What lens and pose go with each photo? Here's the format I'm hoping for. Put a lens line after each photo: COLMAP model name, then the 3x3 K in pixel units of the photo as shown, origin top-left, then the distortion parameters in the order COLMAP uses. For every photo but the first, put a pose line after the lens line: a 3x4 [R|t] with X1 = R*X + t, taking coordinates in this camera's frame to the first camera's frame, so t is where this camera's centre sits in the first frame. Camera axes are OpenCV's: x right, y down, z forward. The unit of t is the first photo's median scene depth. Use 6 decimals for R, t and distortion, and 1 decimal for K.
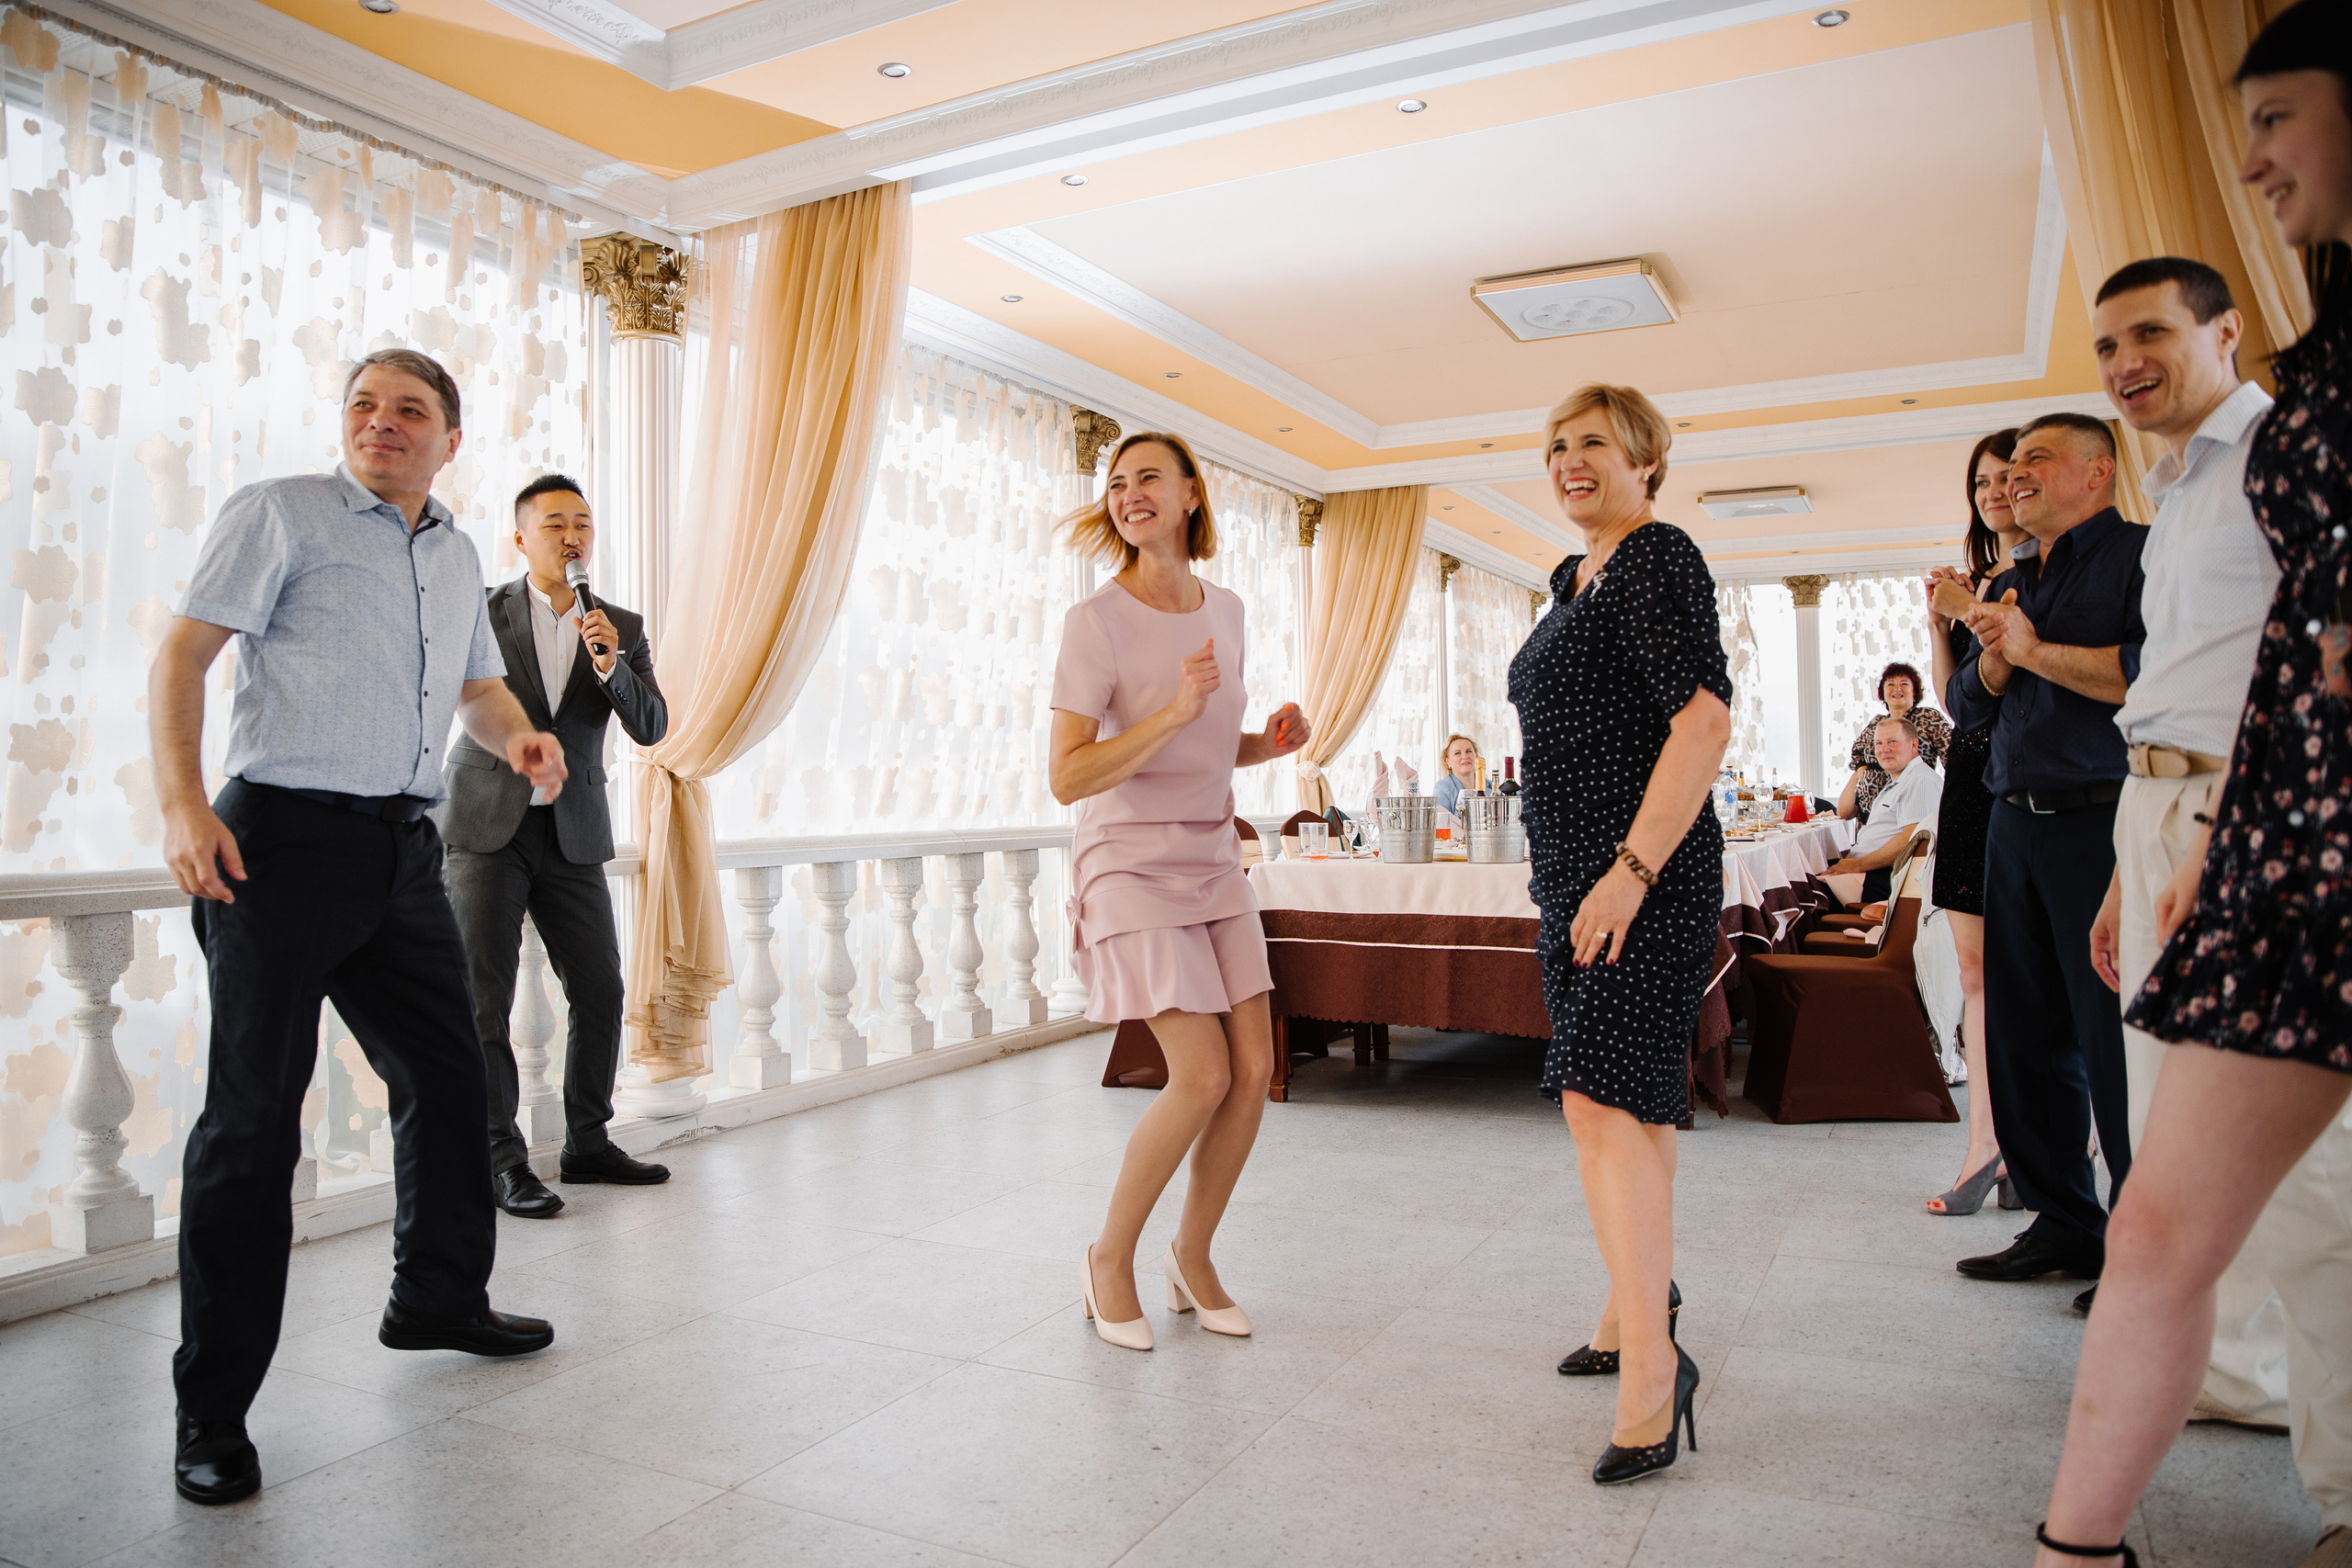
lens RADIAL K [[1592.3, 0, 1181.8], [0, 1592.3, 774.2], [0, 0, 1]] dist [-0.126166, 0.084557]
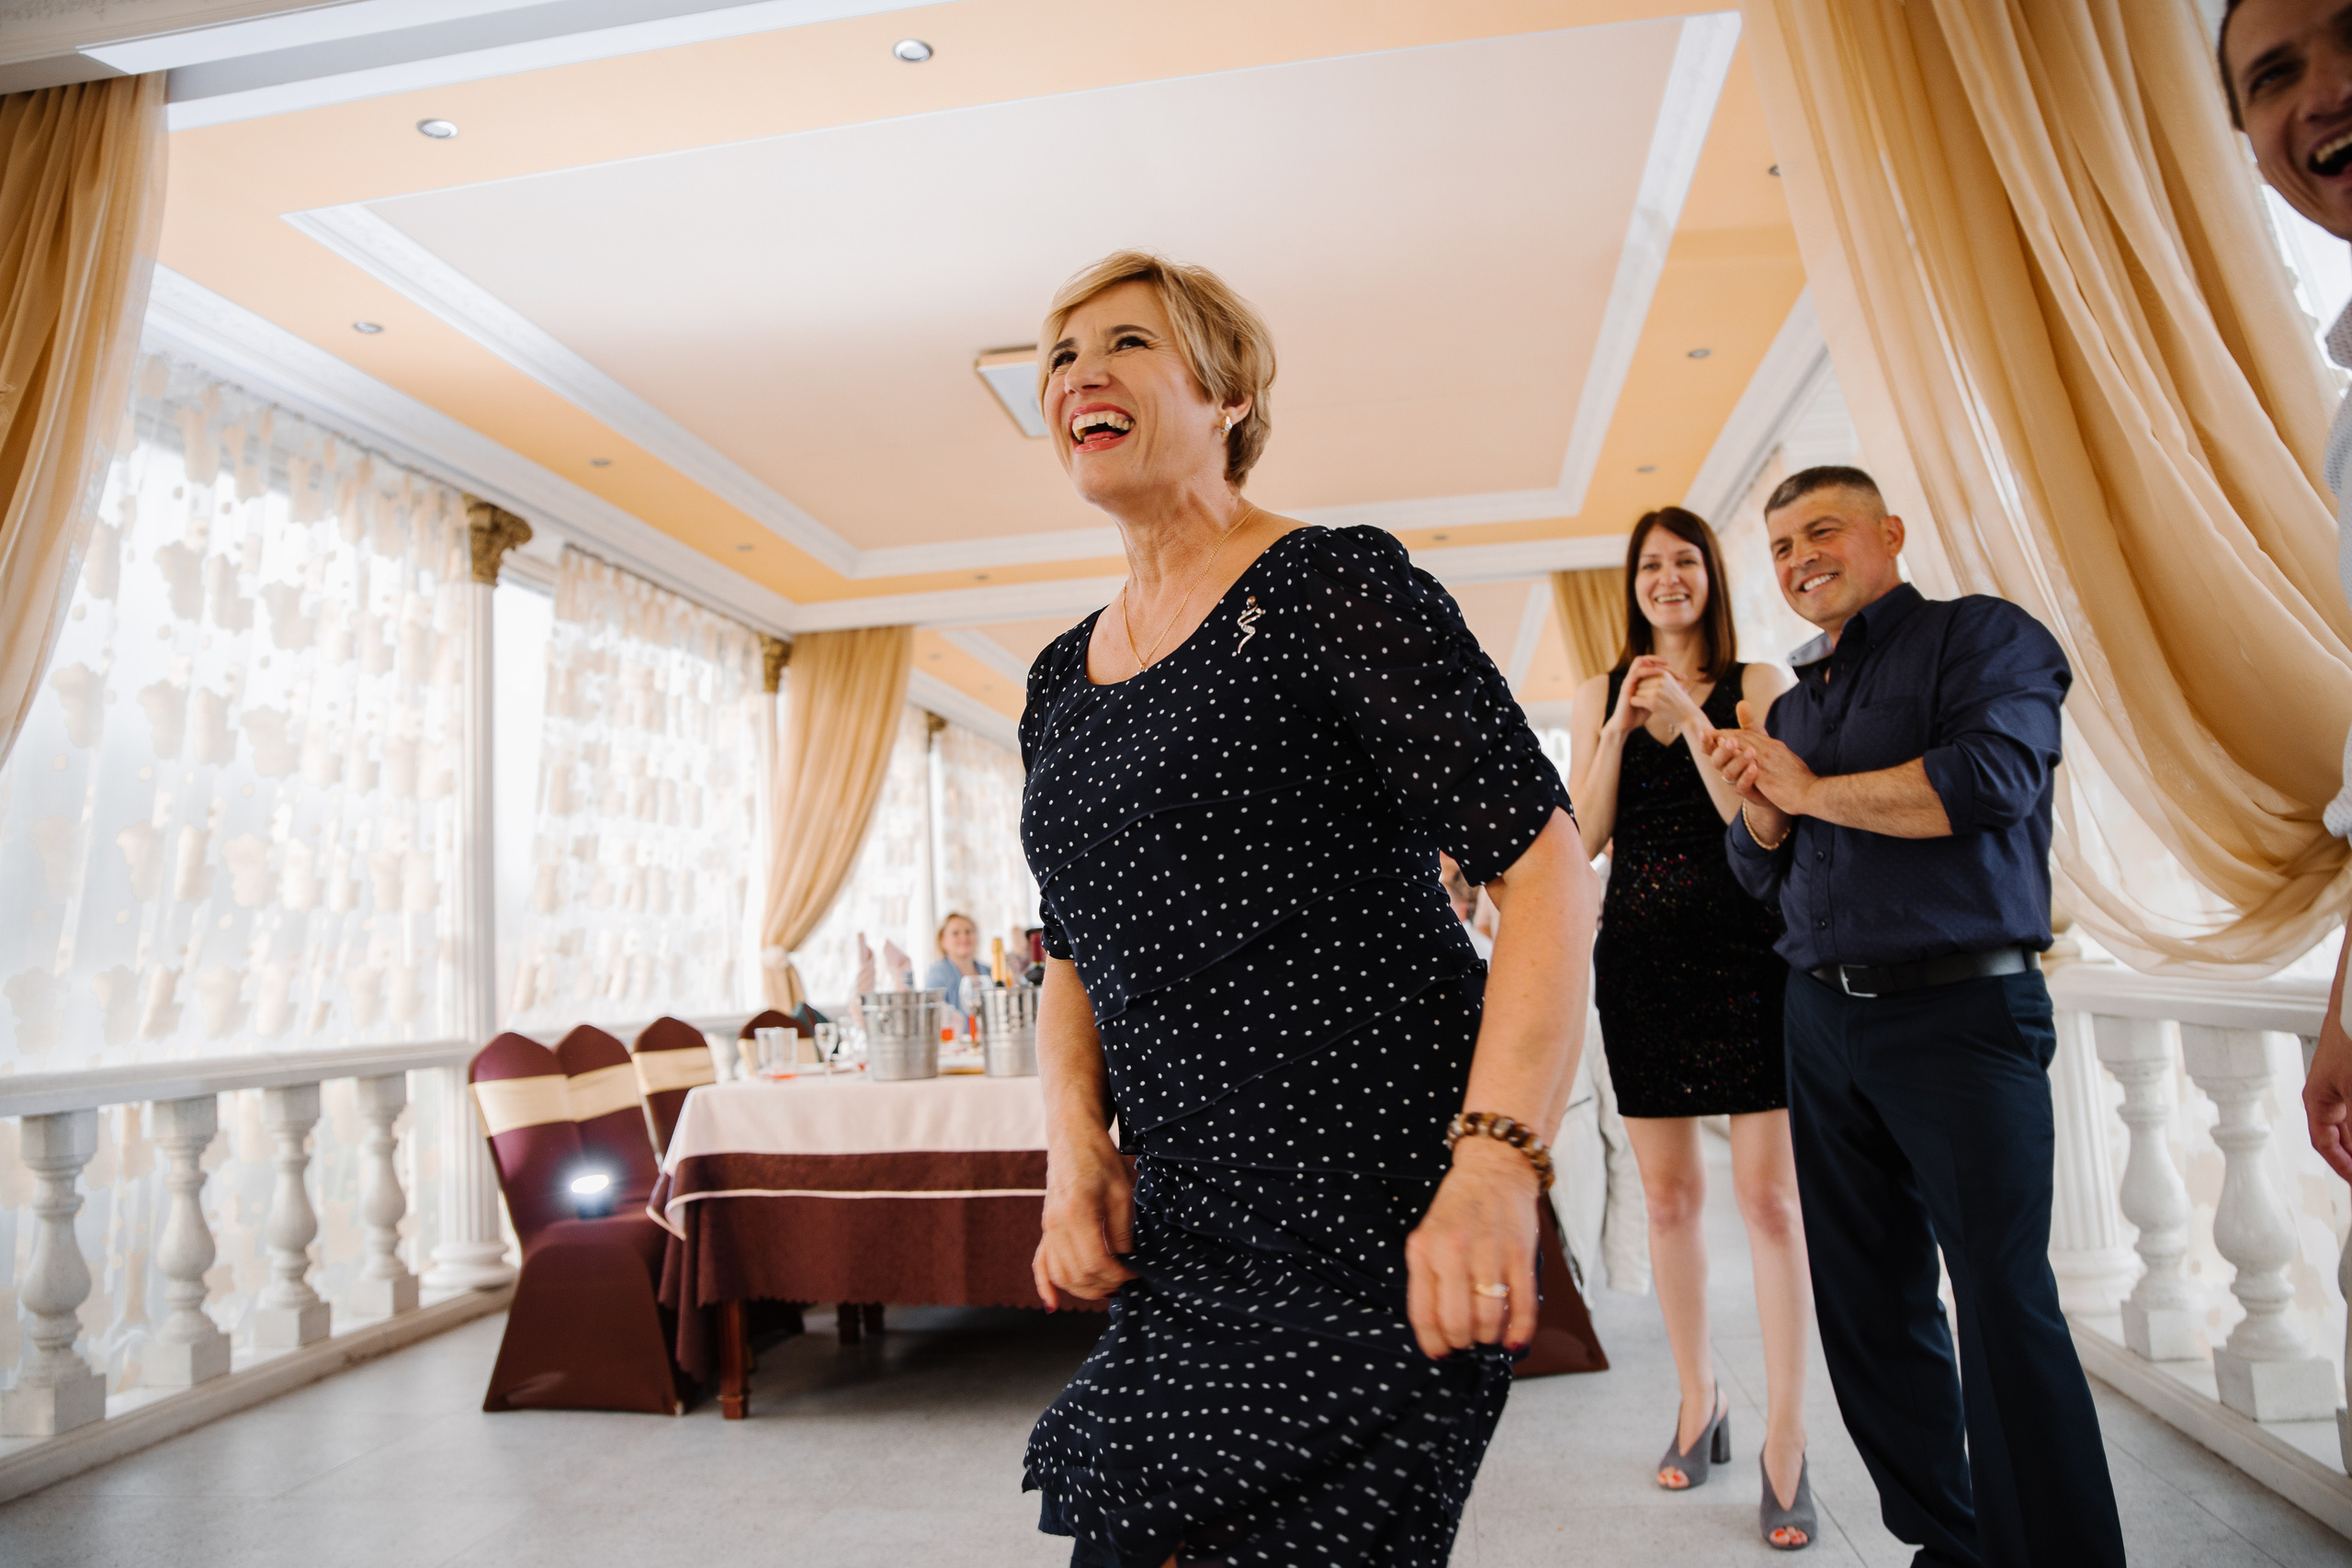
lens RADIAL K [[1592.3, 0, 1170.9], [0, 1592.3, 777.2], [0, 0, 1]] dist [-0.126166, 0.084557]
pose [[0.949248, 0.003583, 0.314509, 0.023698], [0.032018, 0.993640, -0.107956, -0.001012], [-0.312895, 0.112547, 0.943096, 0.214117]]
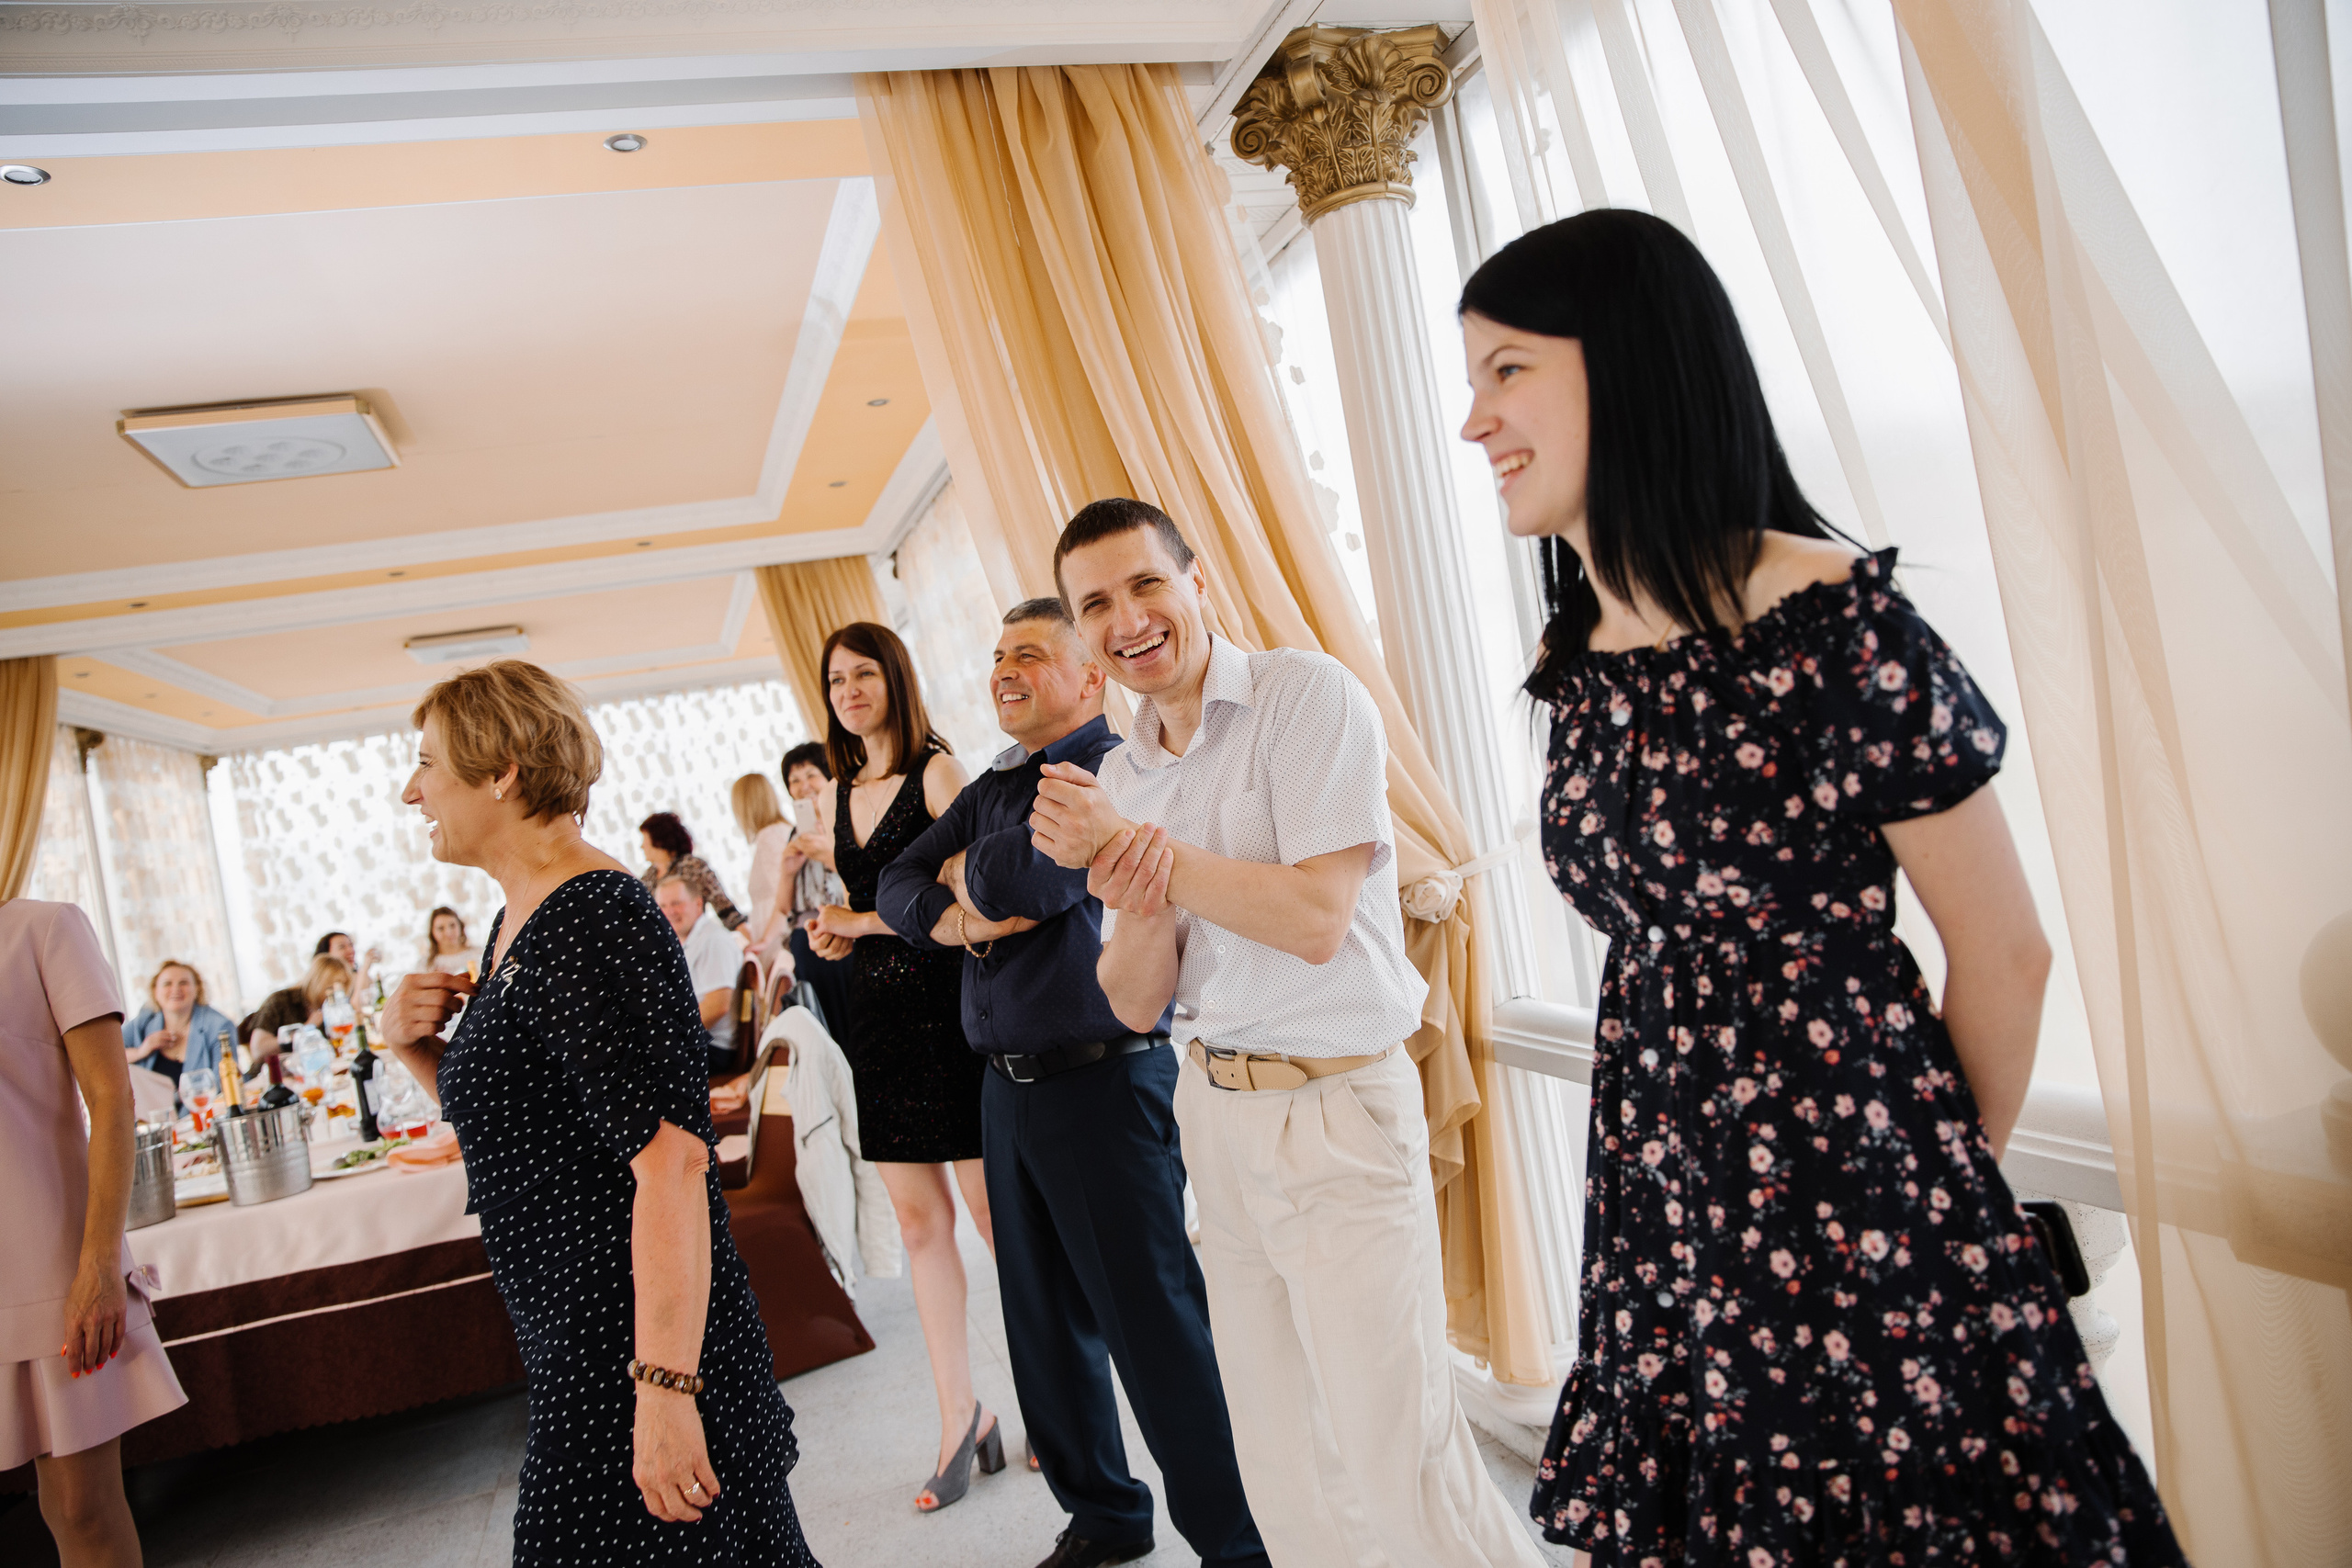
lens RADIAL K [[1592.3, 0, 1170.5], [0, 1592.3, 774.4], [0, 0, 1]] dist [-0.126166, 0.084557]
pose [[0.695819, -0.101530, 0.711004, -0.001325], [0.145415, 0.989370, -0.001029, -0.067634], [-0.703342, 0.104107, 0.703187, 0.146041]]
